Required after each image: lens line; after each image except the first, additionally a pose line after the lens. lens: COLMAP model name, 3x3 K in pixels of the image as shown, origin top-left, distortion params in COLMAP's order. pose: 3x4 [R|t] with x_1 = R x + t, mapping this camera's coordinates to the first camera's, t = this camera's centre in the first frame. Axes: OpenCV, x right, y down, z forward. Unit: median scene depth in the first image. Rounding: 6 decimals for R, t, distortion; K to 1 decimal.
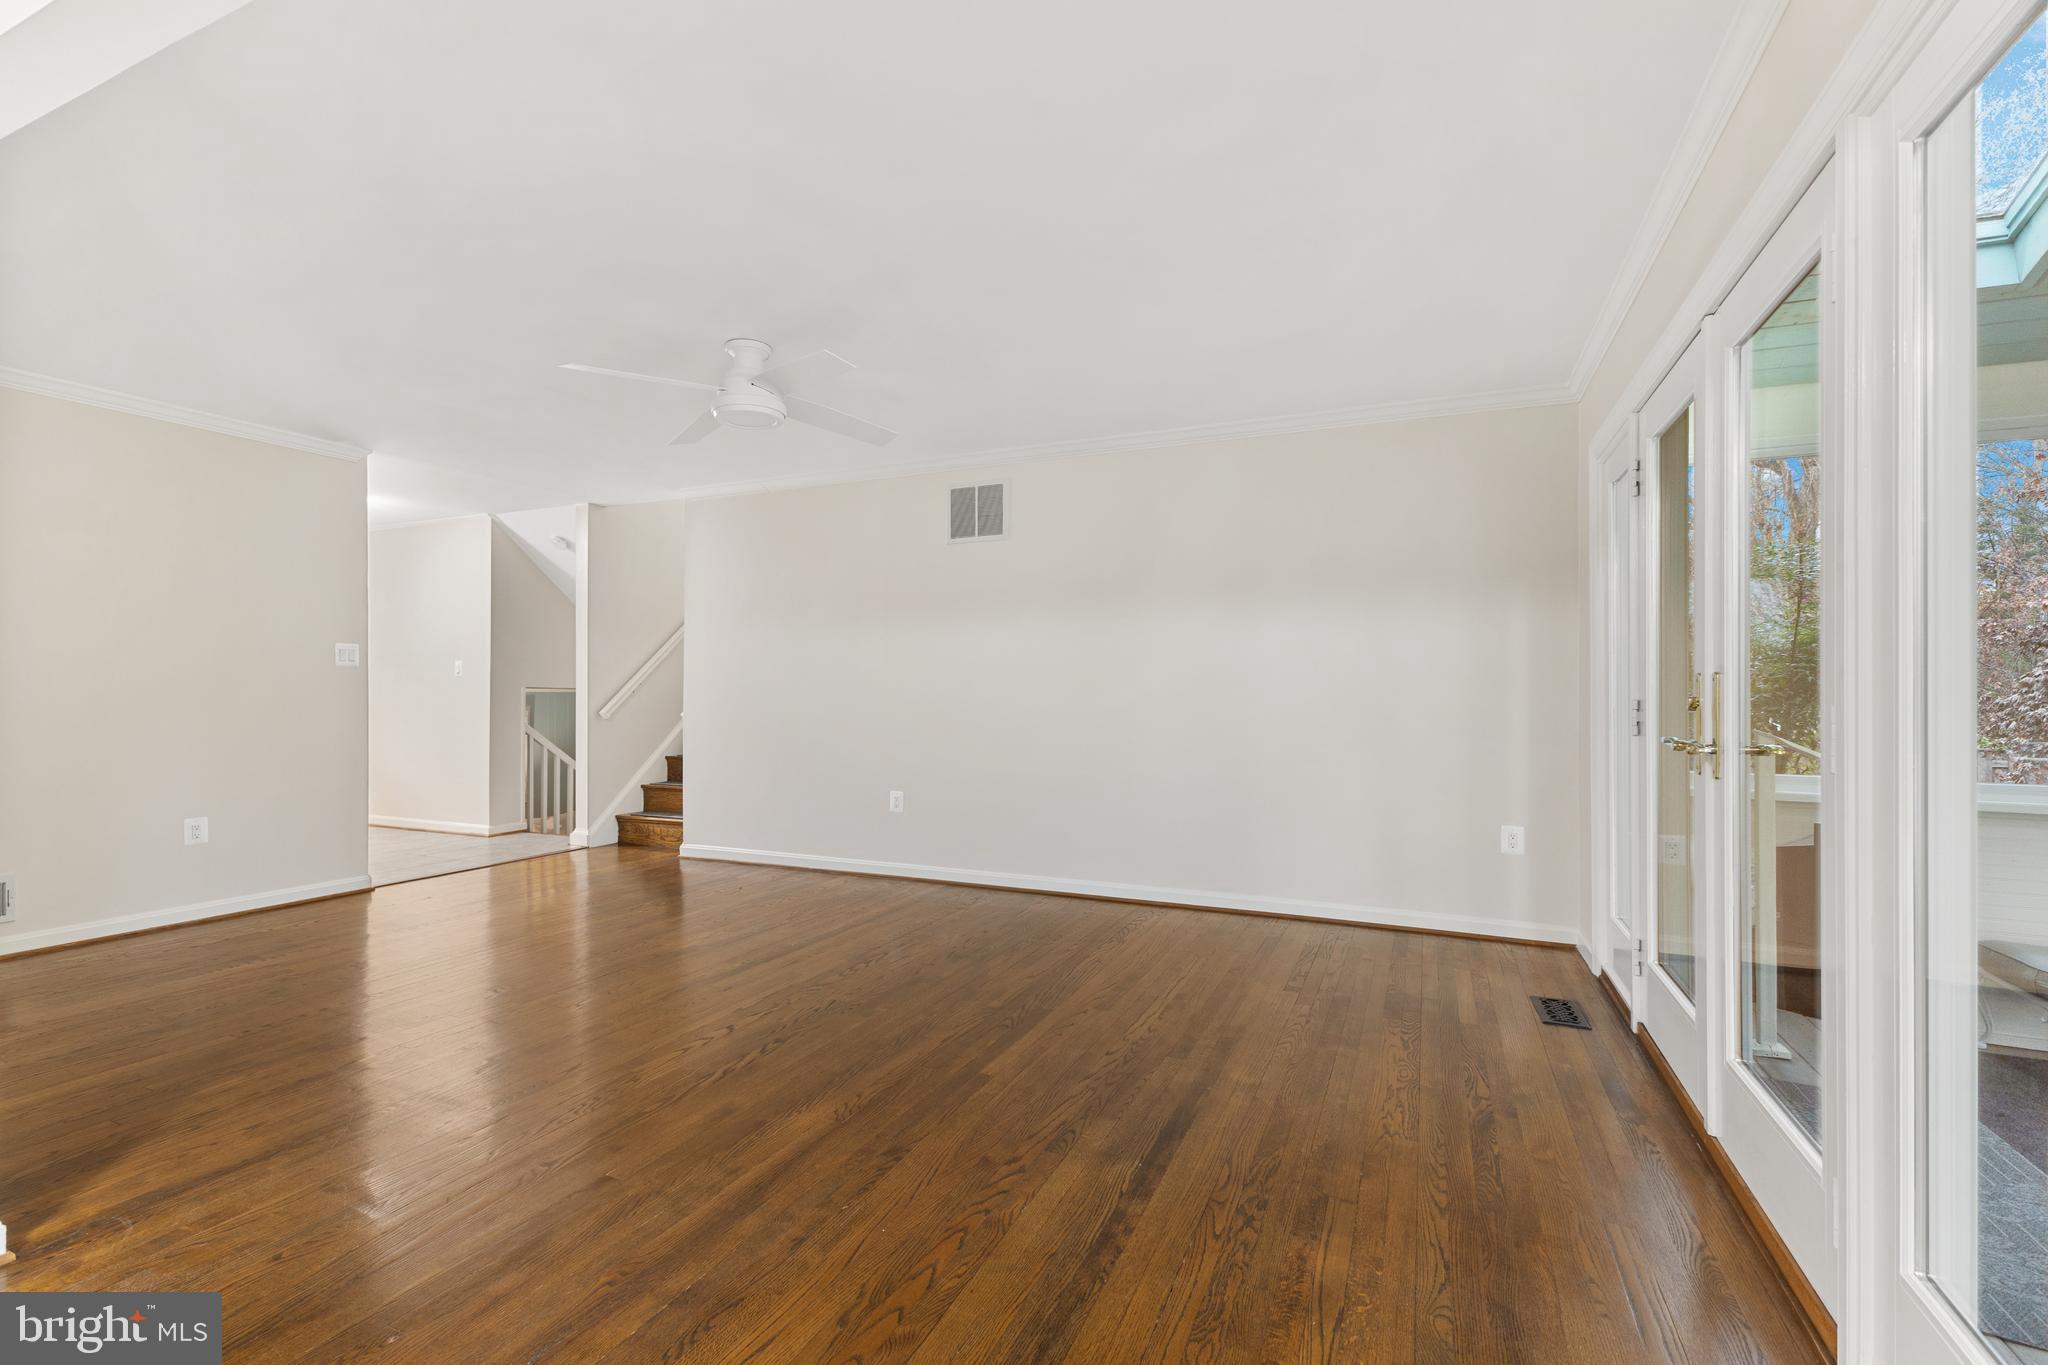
lens RADIAL K [[881.1, 0, 1017.5], [0, 881.1, 692.3], [0, 0, 1]] dist [-0.000744, -0.000438]
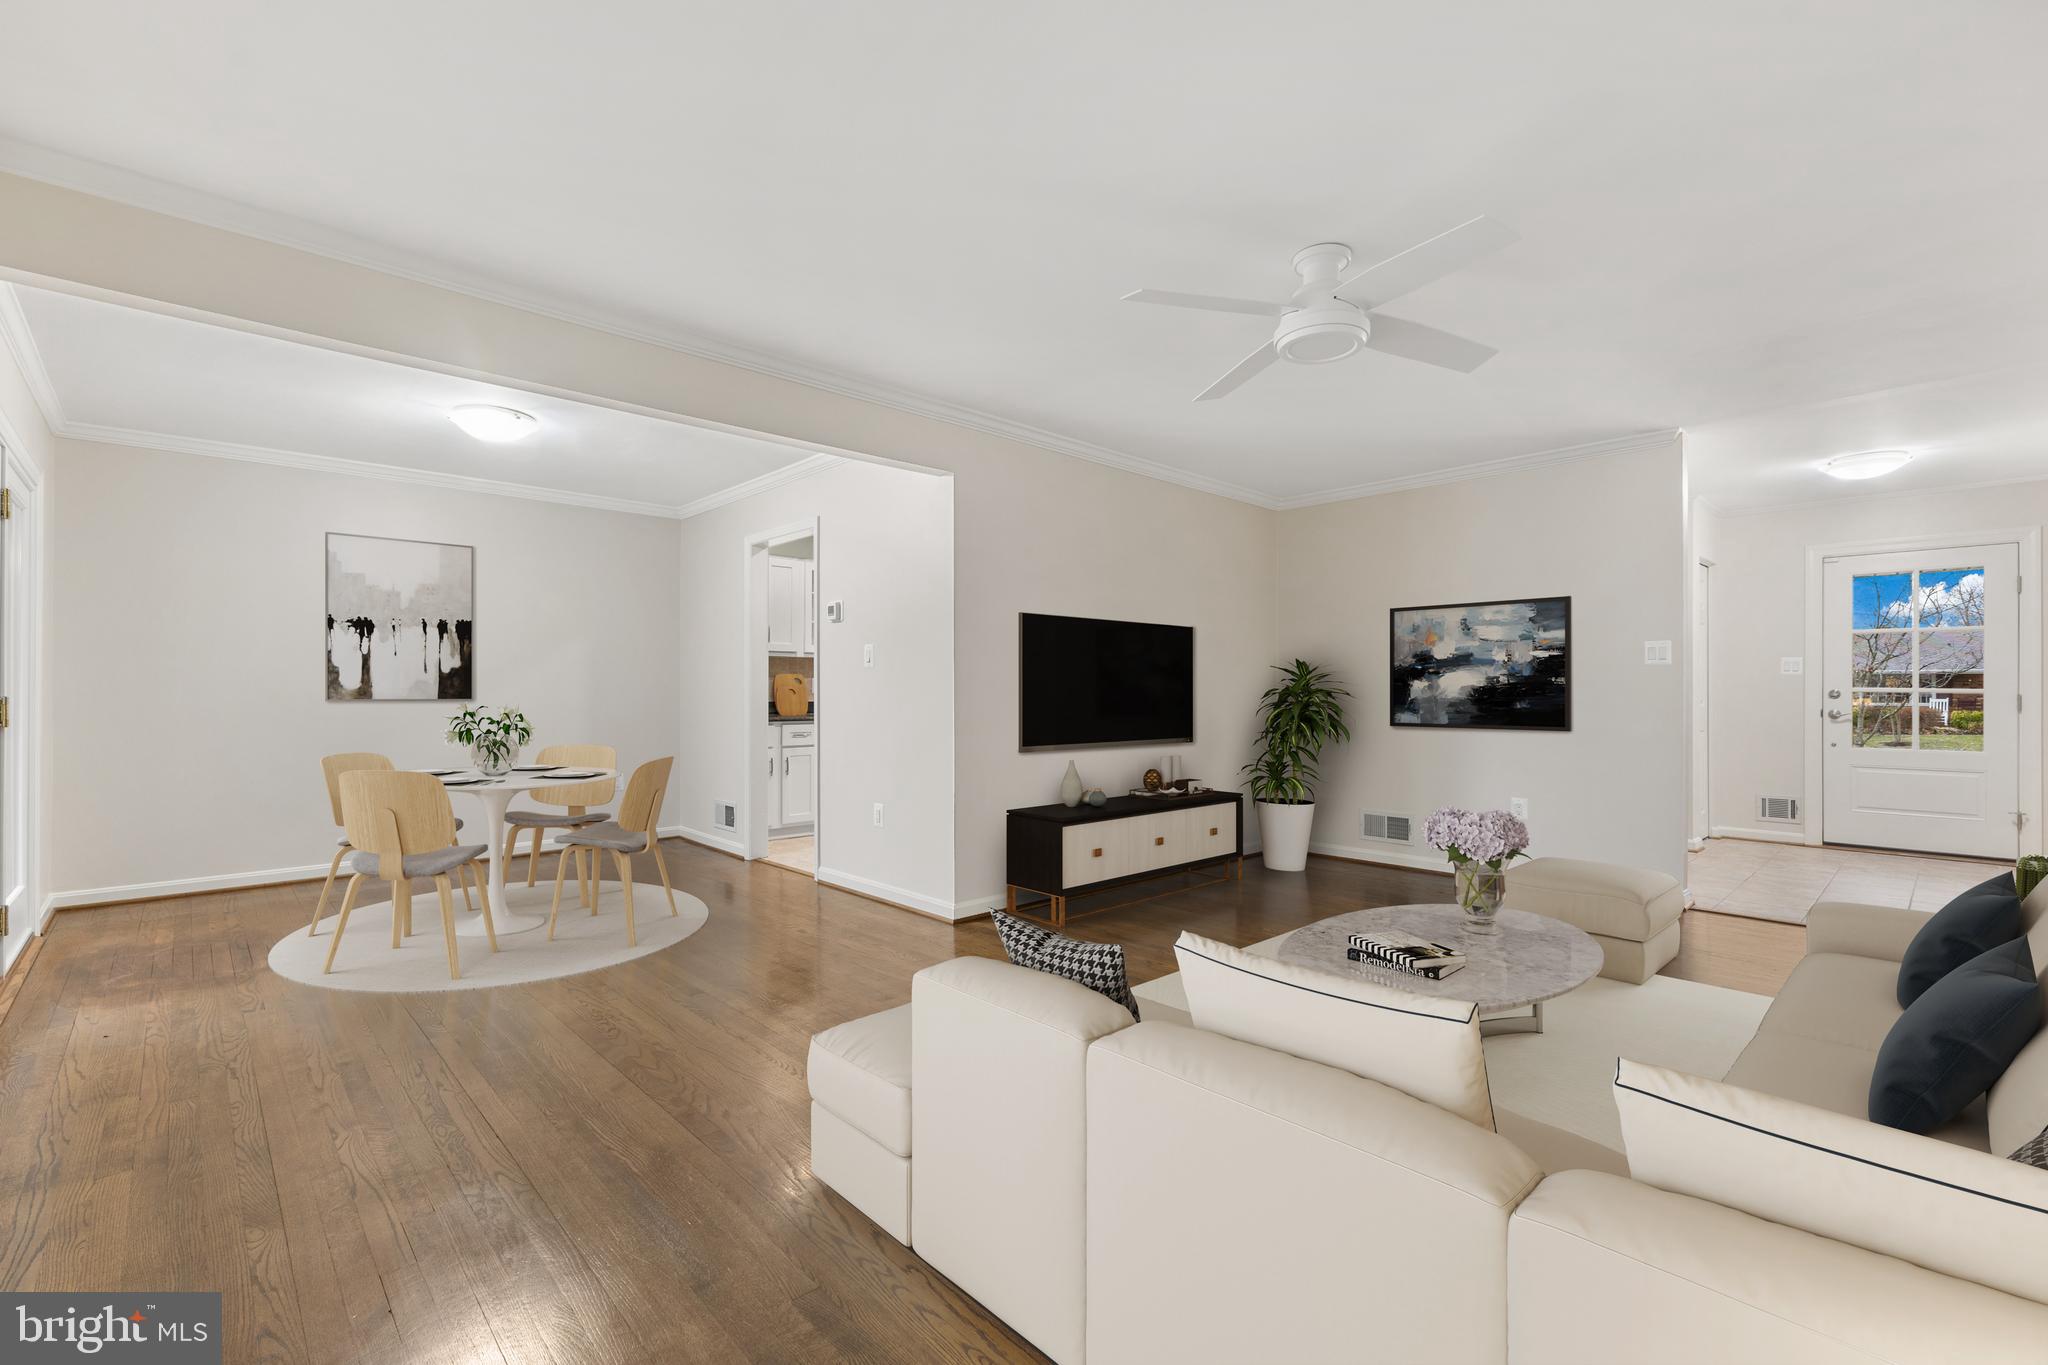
lens RADIAL K [[919.3, 0, 1024.0], [0, 919.3, 682.5], [0, 0, 1]] dist [0.011667, -0.000068]
pose [[-0.387444, -0.011926, -0.921816, 1.060975], [-0.001262, 0.999922, -0.012406, 0.006332], [0.921892, -0.003643, -0.387429, 2.079744]]
